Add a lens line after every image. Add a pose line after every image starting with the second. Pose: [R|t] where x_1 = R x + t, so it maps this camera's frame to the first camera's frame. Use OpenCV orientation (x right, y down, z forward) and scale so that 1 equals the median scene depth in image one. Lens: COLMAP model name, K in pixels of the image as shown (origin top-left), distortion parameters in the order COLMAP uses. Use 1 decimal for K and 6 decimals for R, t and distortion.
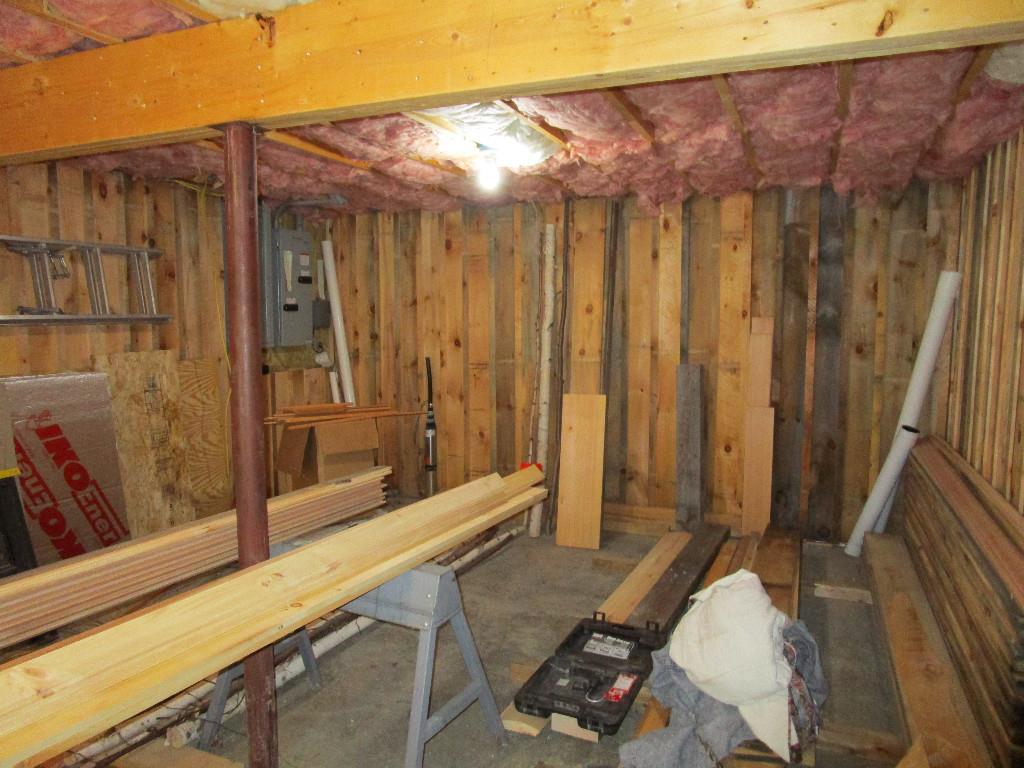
lens RADIAL K [[735.0, 0, 512.0], [0, 735.0, 384.0], [0, 0, 1]] dist [-0.003299, -0.002162]
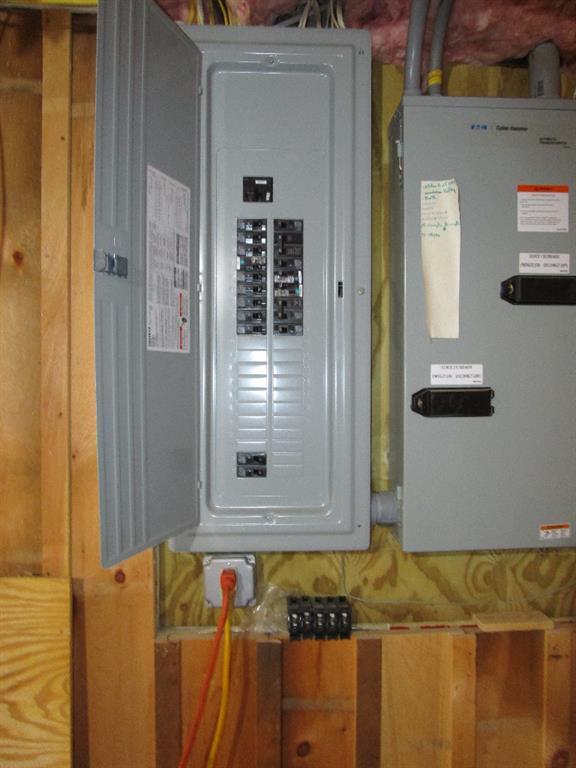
lens RADIAL K [[551.2, 0, 288.0], [0, 551.2, 384.0], [0, 0, 1]] dist [-0.003299, -0.002162]
pose [[0.424782, 0.003867, -0.905287, -0.153134], [-0.092984, 0.994888, -0.039381, -0.097757], [0.900508, 0.100906, 0.422970, 0.871688]]
